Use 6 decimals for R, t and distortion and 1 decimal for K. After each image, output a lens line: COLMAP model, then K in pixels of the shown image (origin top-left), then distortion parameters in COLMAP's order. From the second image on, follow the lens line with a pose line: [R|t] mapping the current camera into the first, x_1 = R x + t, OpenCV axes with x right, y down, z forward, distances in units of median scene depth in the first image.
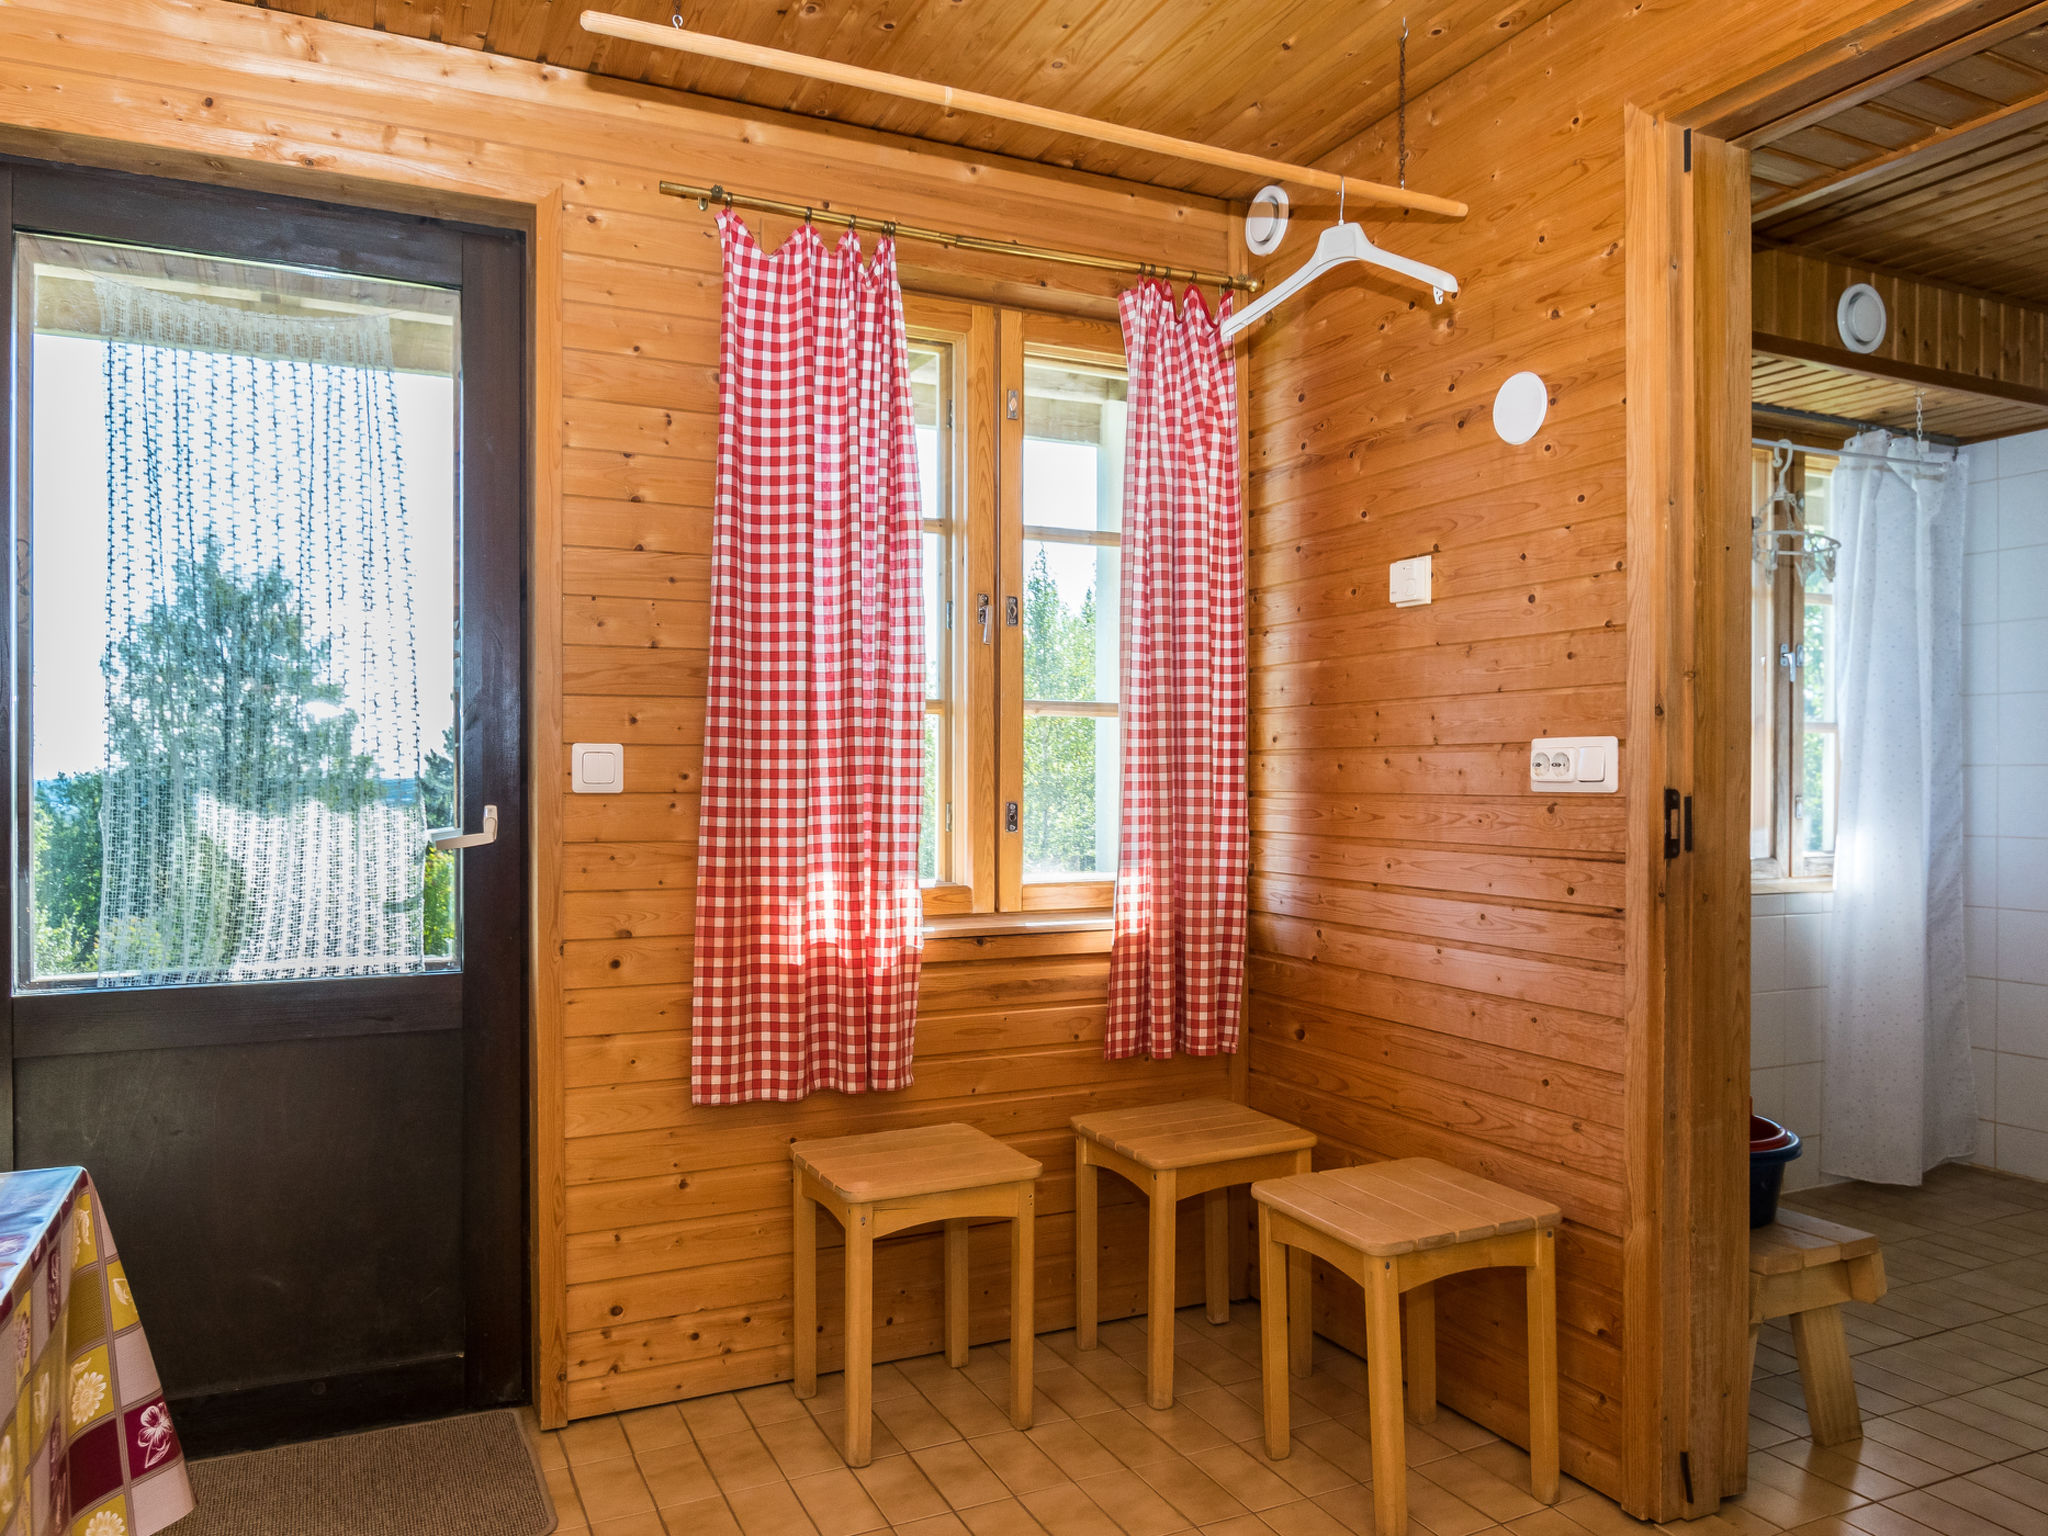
lens RADIAL K [[1425.6, 0, 1023.9], [0, 1425.6, 771.5], [0, 0, 1]] dist [-0.018311, 0.000400]
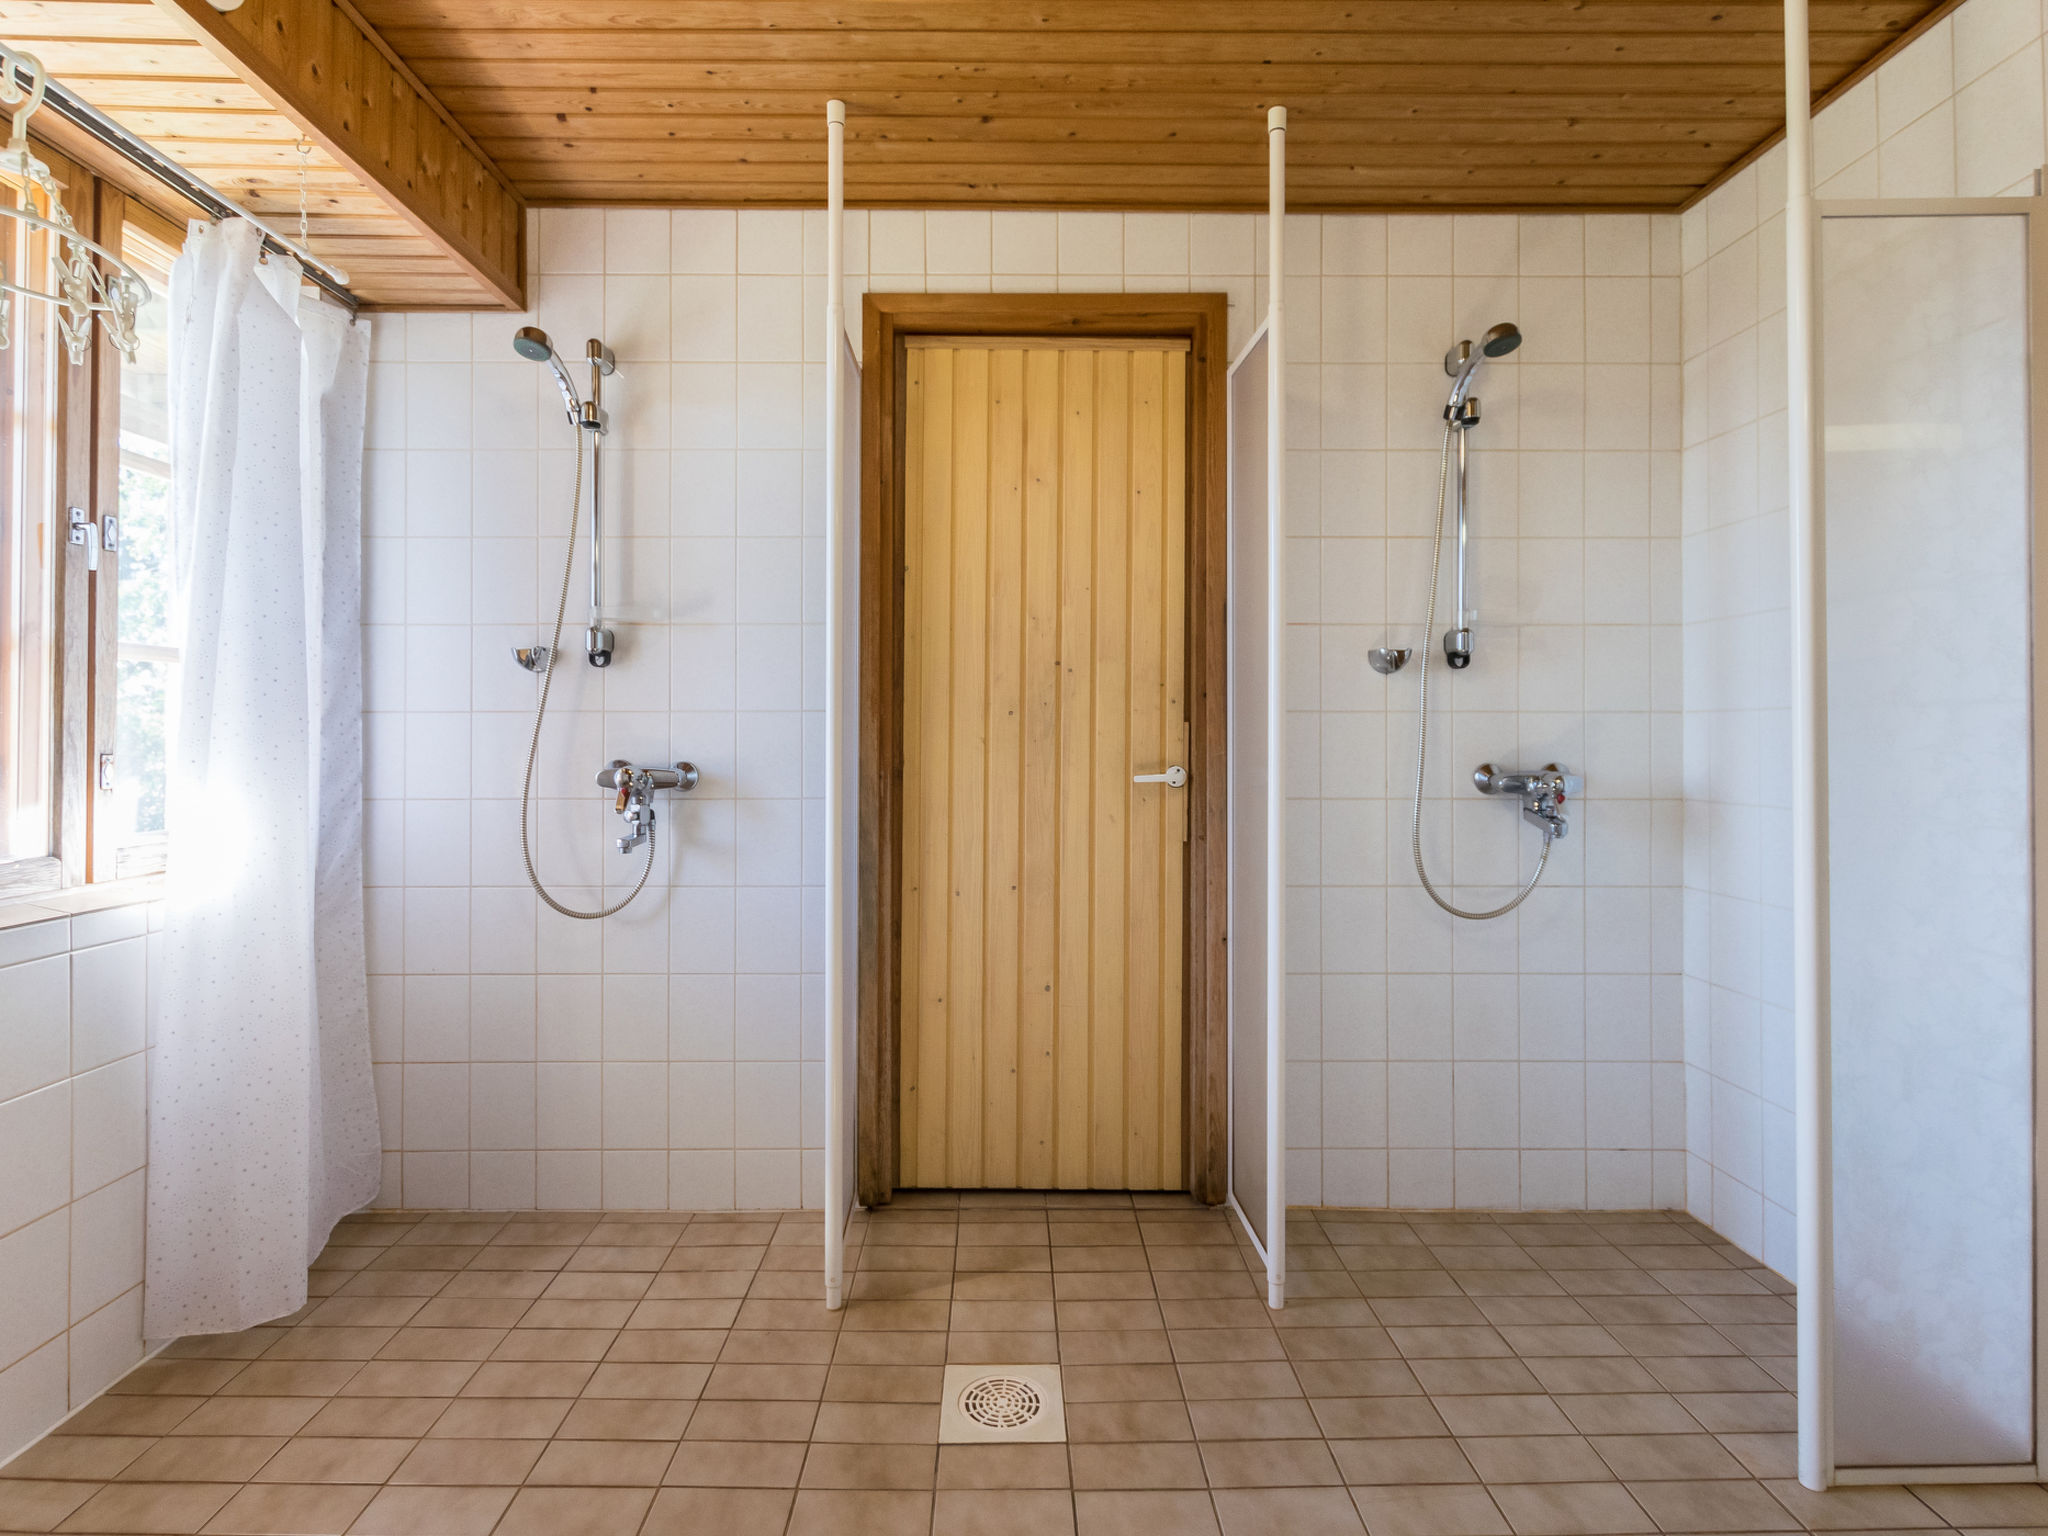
lens RADIAL K [[1062.8, 0, 1008.2], [0, 1062.8, 730.2], [0, 0, 1]] dist [0.001463, 0.000201]
pose [[0.419562, 0.002105, 0.907724, 0.276609], [-0.000897, 0.999998, -0.001904, 0.006952], [-0.907726, -0.000016, 0.419563, 0.423722]]
